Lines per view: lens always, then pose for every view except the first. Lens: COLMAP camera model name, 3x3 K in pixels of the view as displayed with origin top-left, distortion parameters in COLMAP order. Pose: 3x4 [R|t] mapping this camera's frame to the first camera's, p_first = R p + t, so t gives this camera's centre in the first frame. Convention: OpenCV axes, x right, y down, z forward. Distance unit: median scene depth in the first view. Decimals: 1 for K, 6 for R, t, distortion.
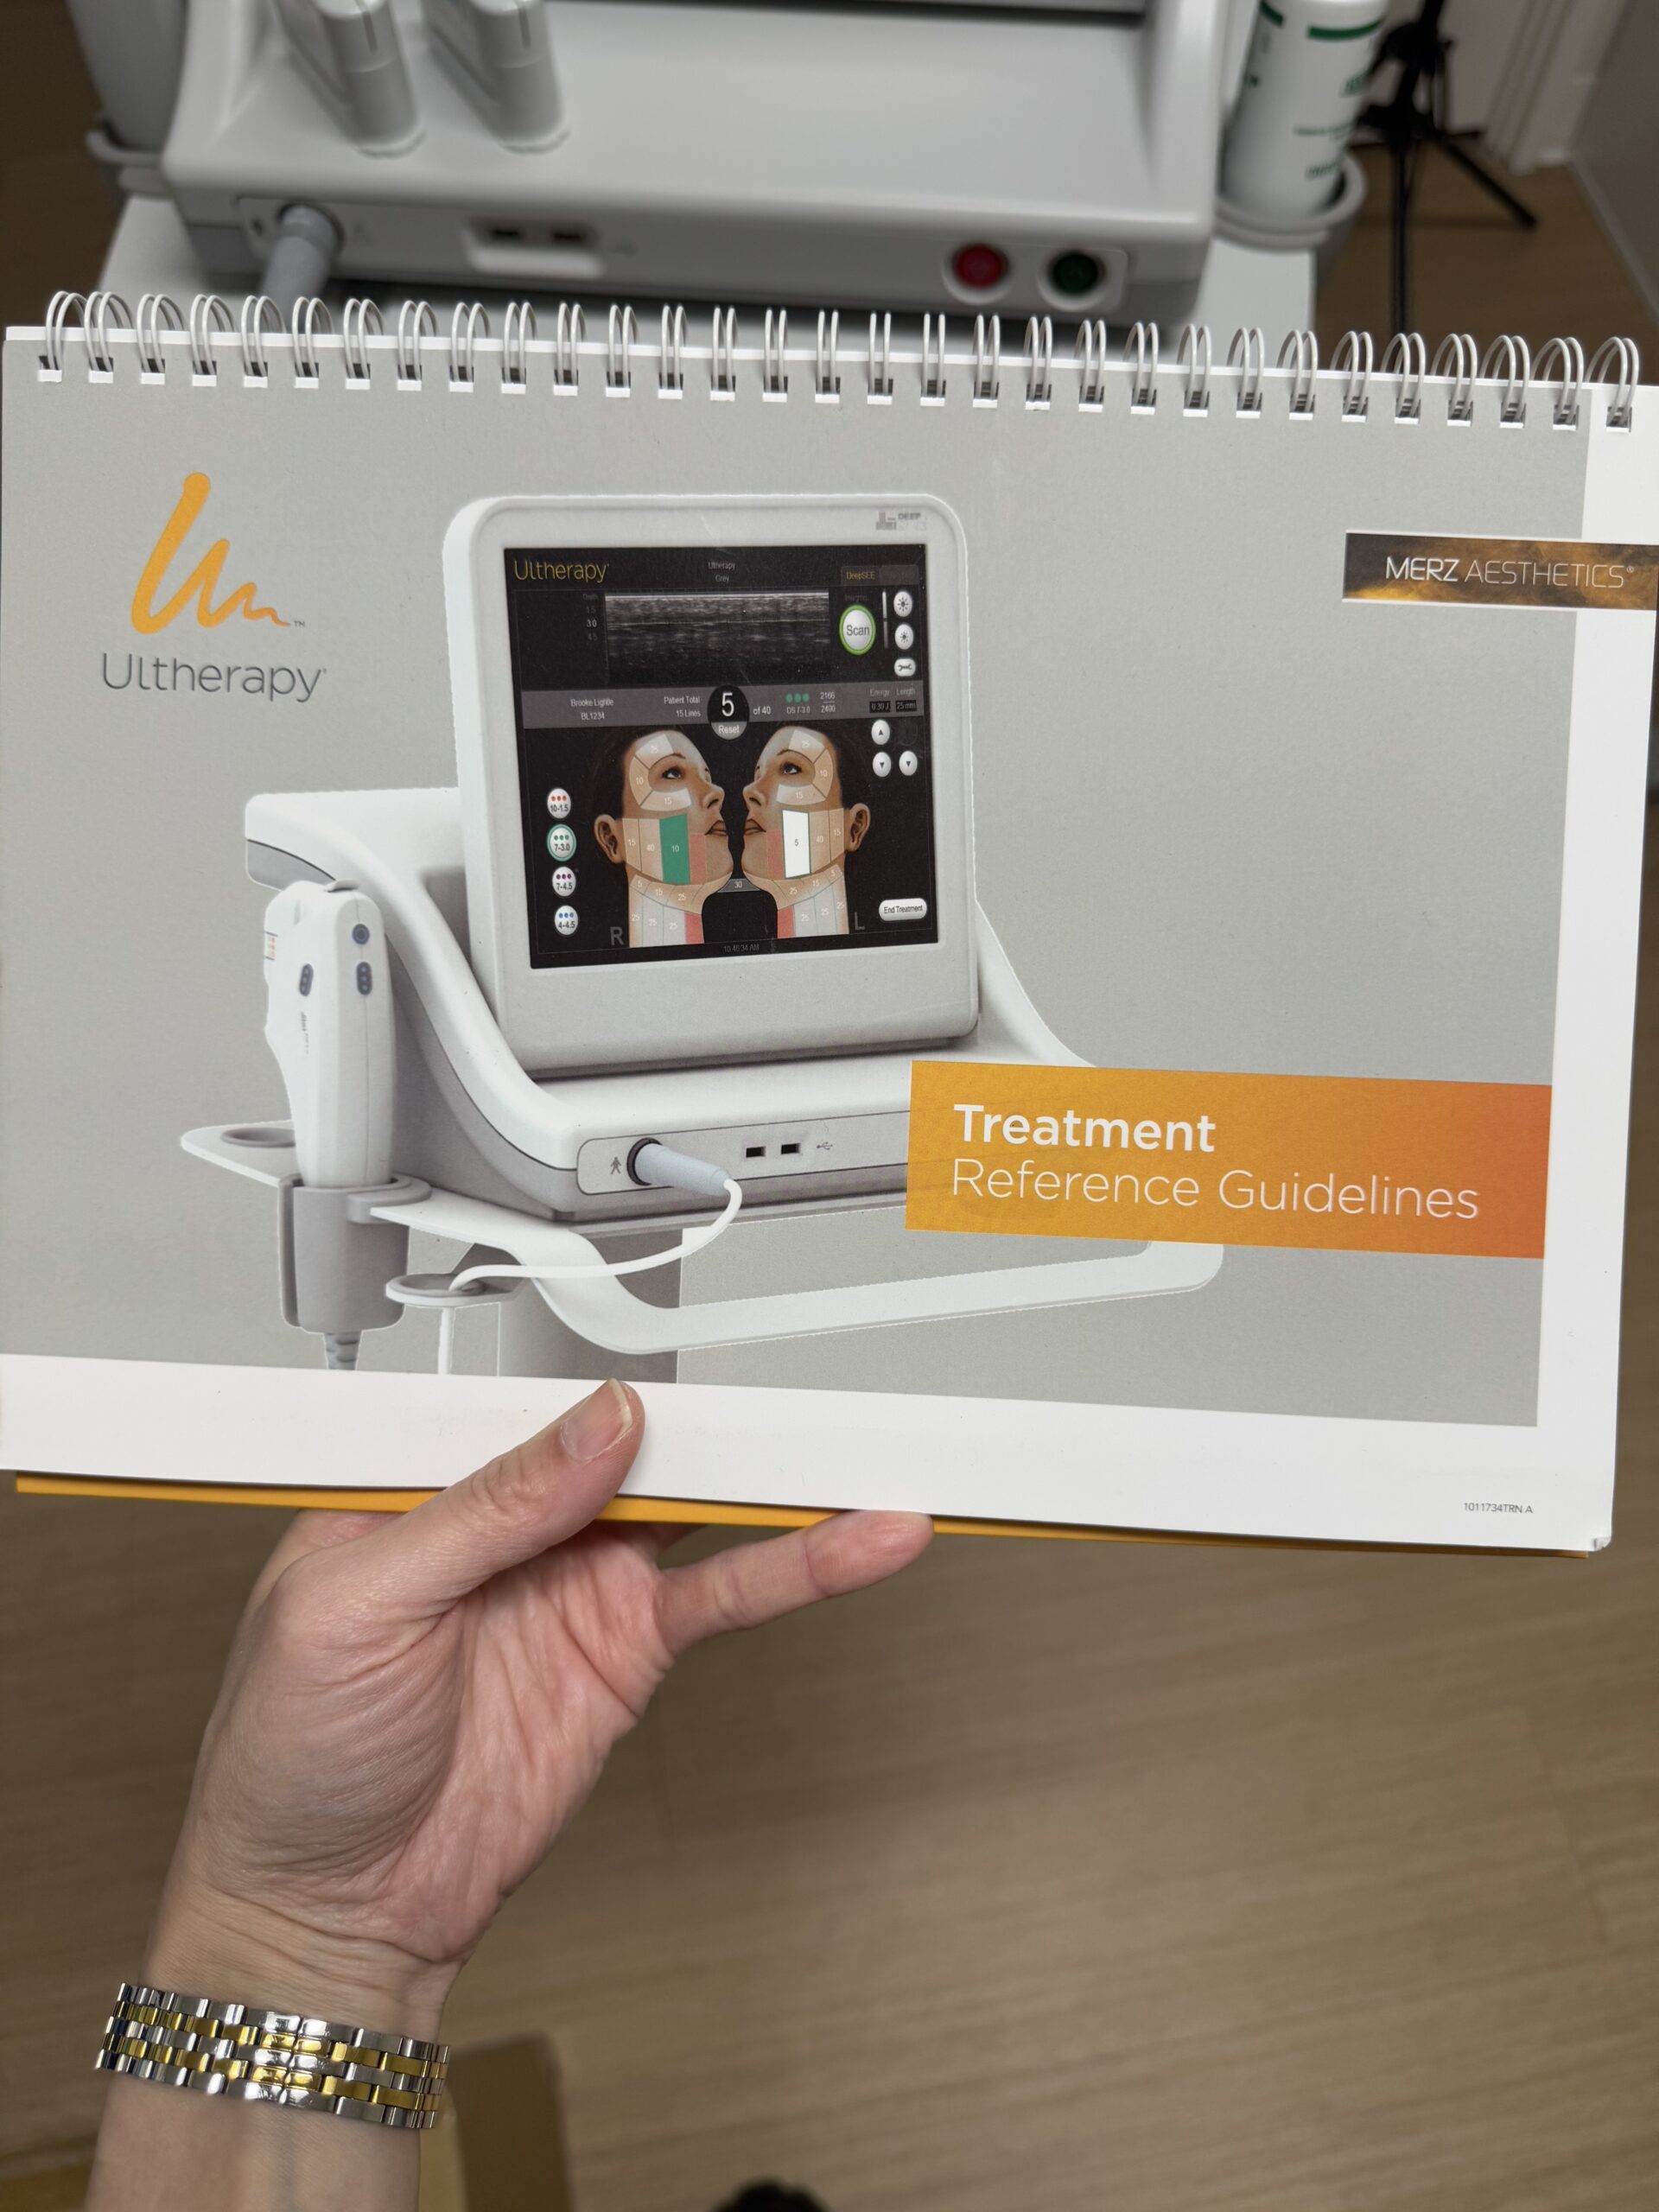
lens RADIAL K [[1739.9, 0, 829.5], [0, 1739.9, 1106.0], [0, 0, 1]] dist [-0.004096, -0.002273]
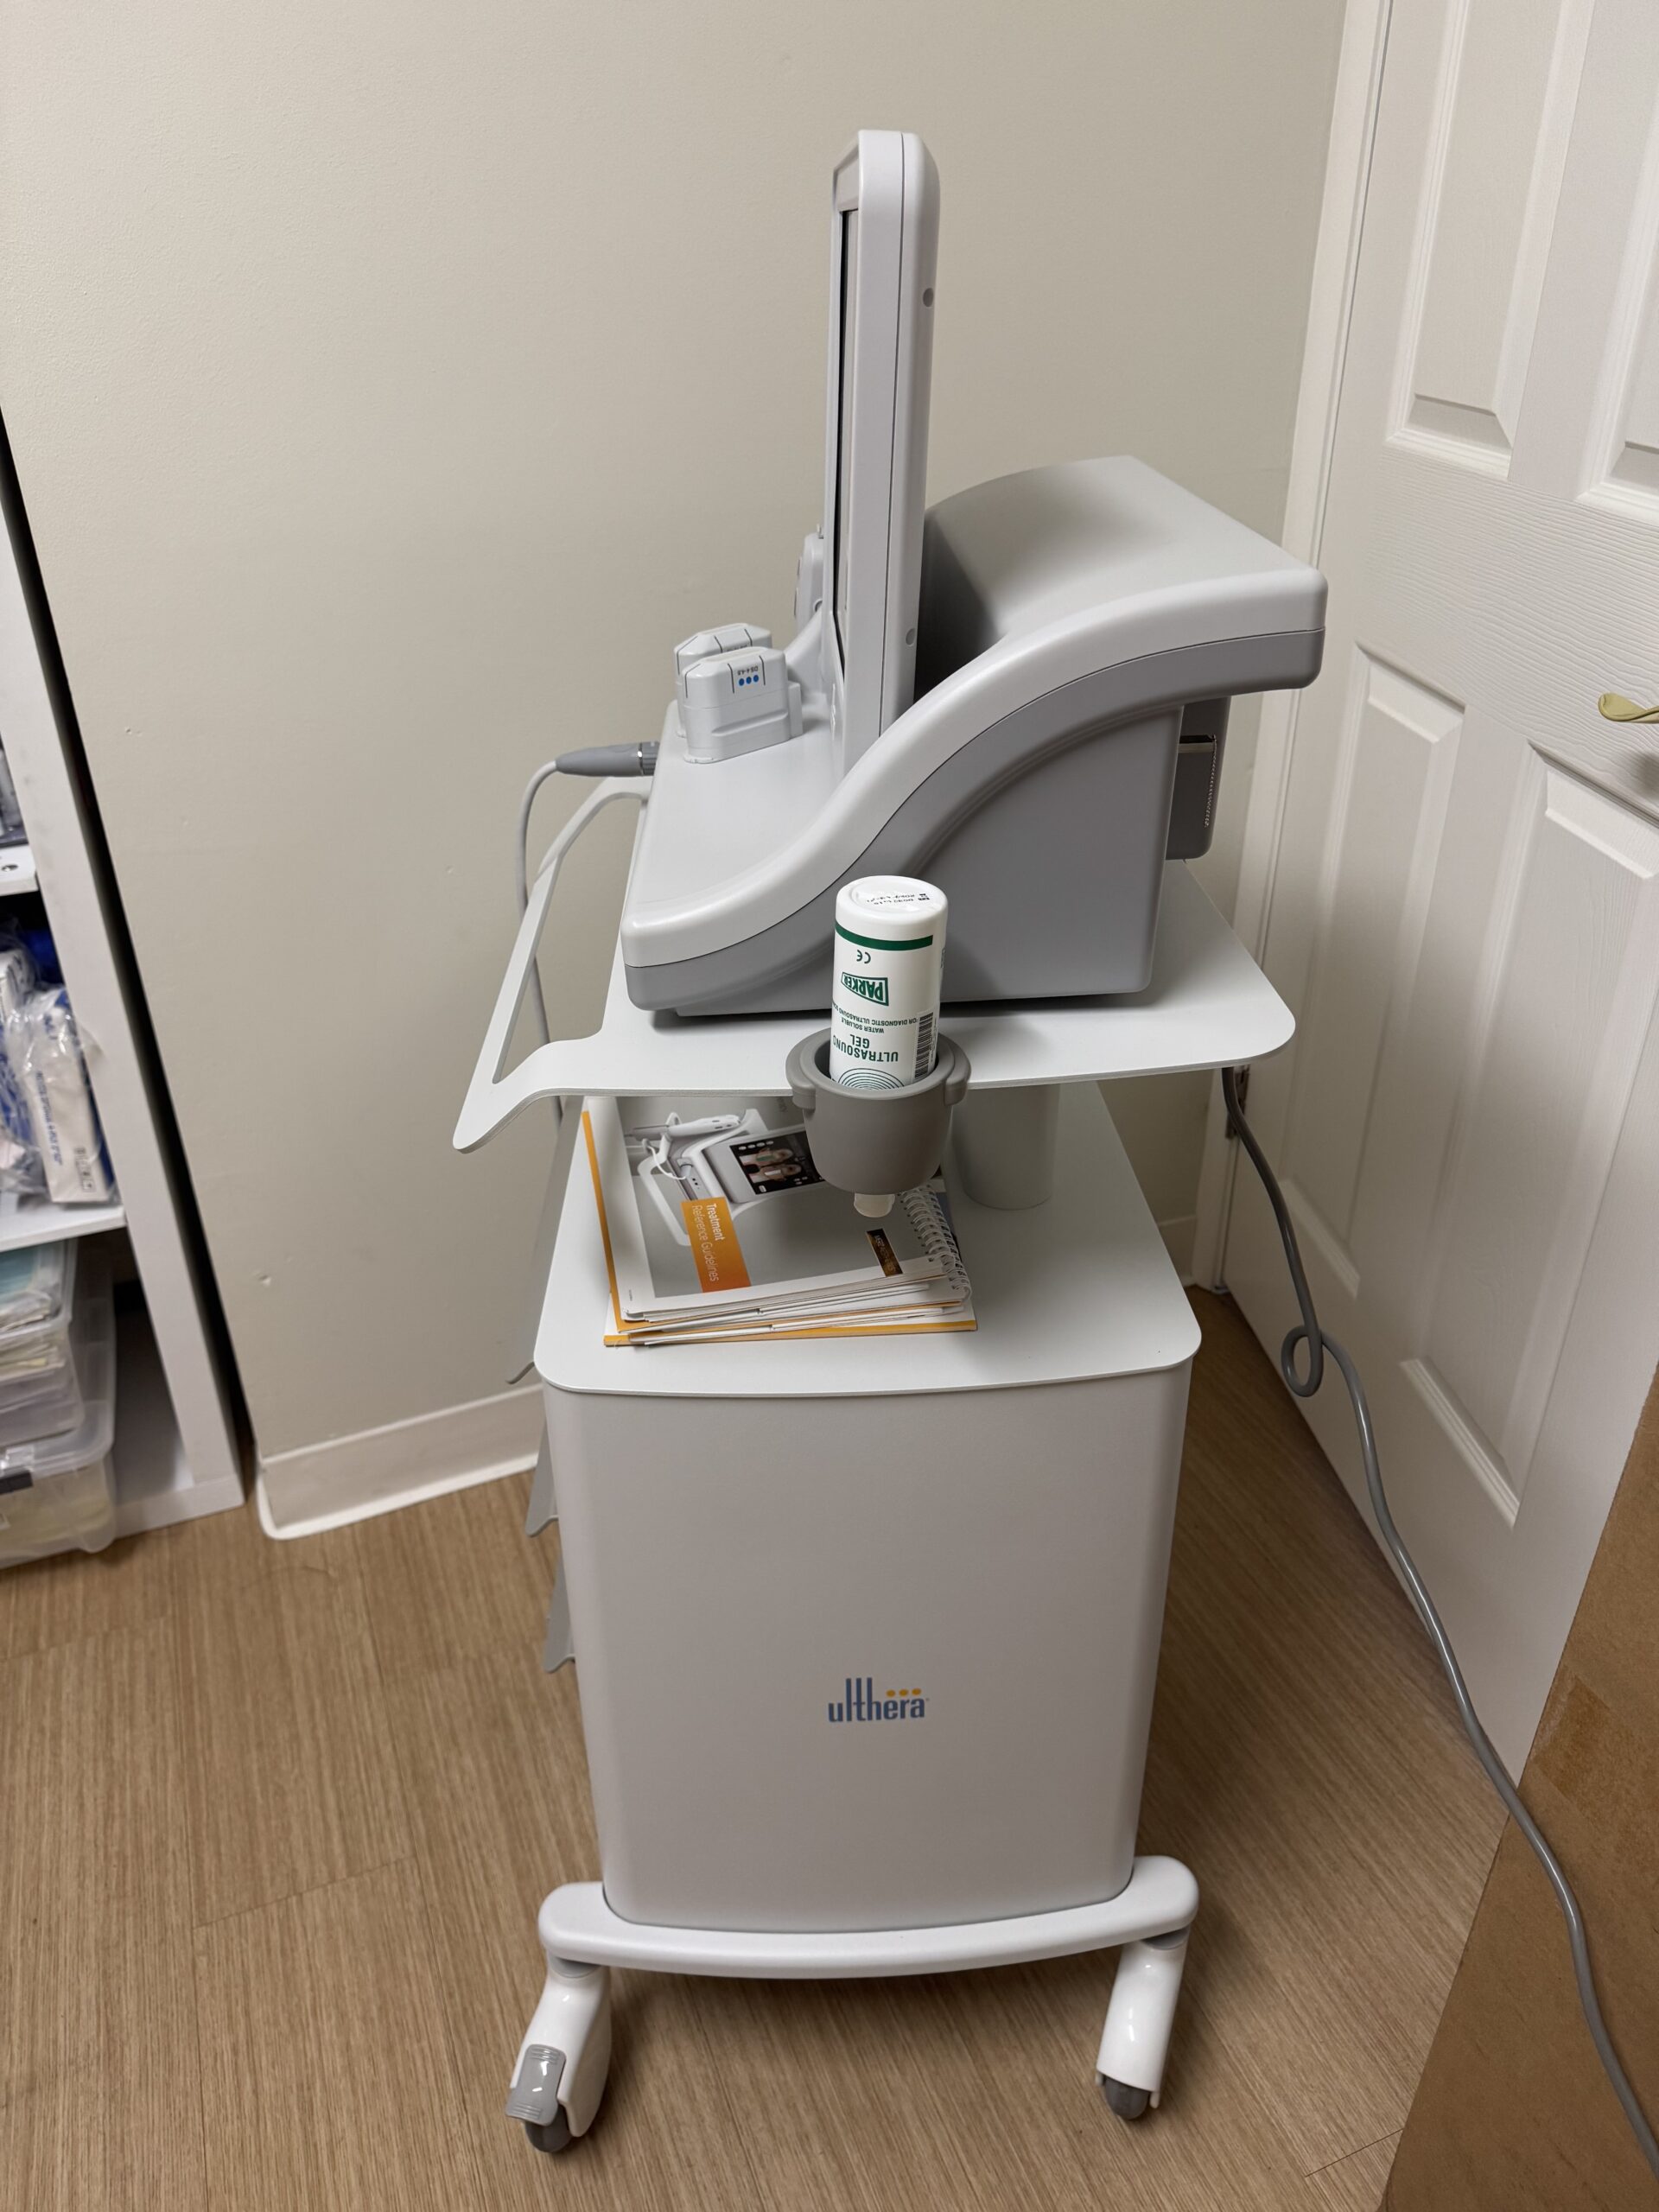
lens RADIAL K [[1739.9, 0, 829.5], [0, 1739.9, 1106.0], [0, 0, 1]] dist [-0.004096, -0.002273]
pose [[0.238813, 0.442728, -0.864269, 3.316999], [-0.970651, 0.082829, -0.225779, 0.596667], [-0.028372, 0.892822, 0.449515, -0.906284]]
